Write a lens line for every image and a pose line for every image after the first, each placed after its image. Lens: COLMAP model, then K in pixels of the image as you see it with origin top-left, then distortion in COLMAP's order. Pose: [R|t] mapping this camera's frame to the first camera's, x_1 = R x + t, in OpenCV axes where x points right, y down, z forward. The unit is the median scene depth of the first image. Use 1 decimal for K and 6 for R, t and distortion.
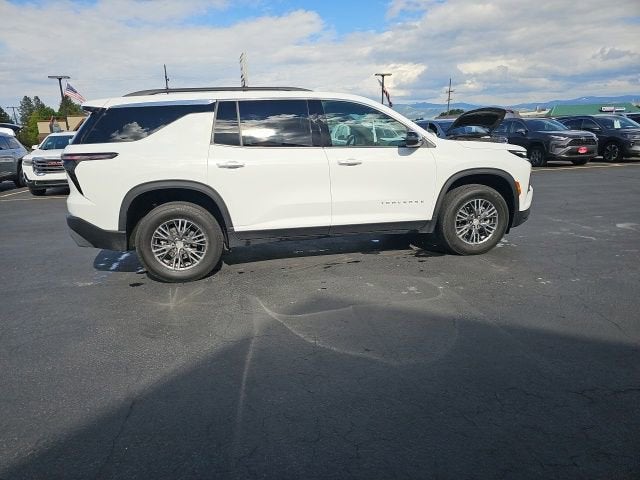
lens RADIAL K [[432.8, 0, 314.4], [0, 432.8, 243.9], [0, 0, 1]] dist [0.064913, -0.051319]
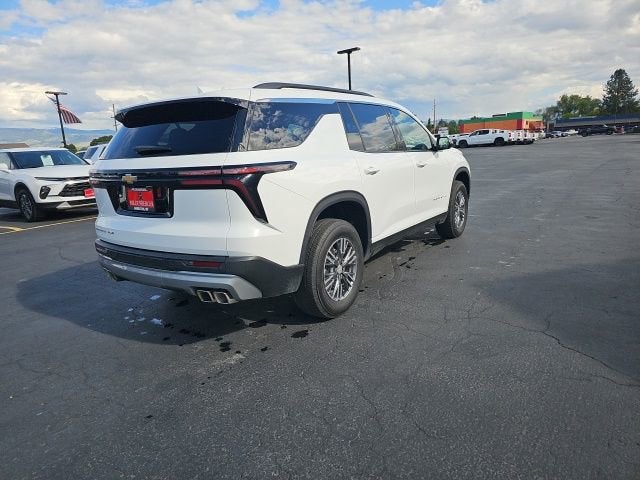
lens RADIAL K [[429.8, 0, 317.5], [0, 429.8, 239.0], [0, 0, 1]] dist [0.063810, -0.045992]
pose [[0.717482, -0.154339, 0.679263, -0.576561], [0.200151, 0.979701, 0.011191, -0.046884], [-0.667202, 0.127925, 0.733809, 0.272827]]
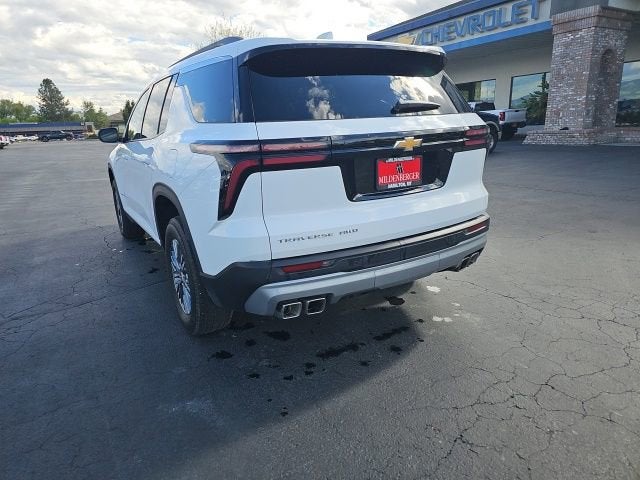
lens RADIAL K [[420.0, 0, 320.1], [0, 420.0, 242.2], [0, 0, 1]] dist [0.054384, -0.044434]
pose [[-0.340532, -0.207979, 0.916942, -0.693785], [0.278434, 0.909180, 0.309623, -0.194080], [-0.898060, 0.360744, -0.251697, 0.902177]]
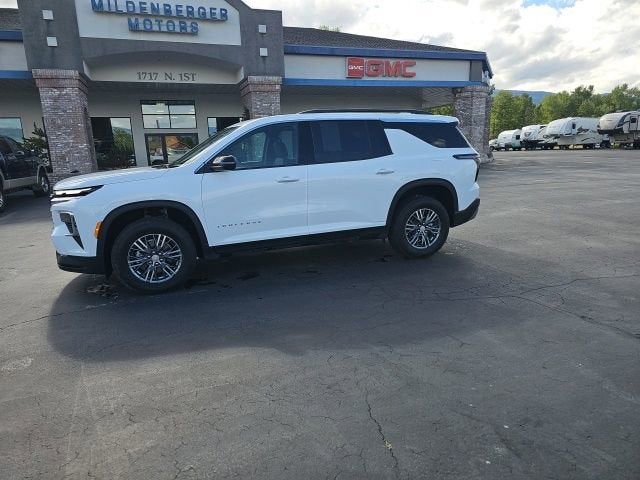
lens RADIAL K [[410.0, 0, 317.9], [0, 410.0, 239.8], [0, 0, 1]] dist [0.056608, -0.041531]
pose [[-0.987439, 0.092532, -0.128070, 0.093997], [0.025913, 0.894437, 0.446442, -0.416896], [0.155861, 0.437515, -0.885600, 1.647134]]
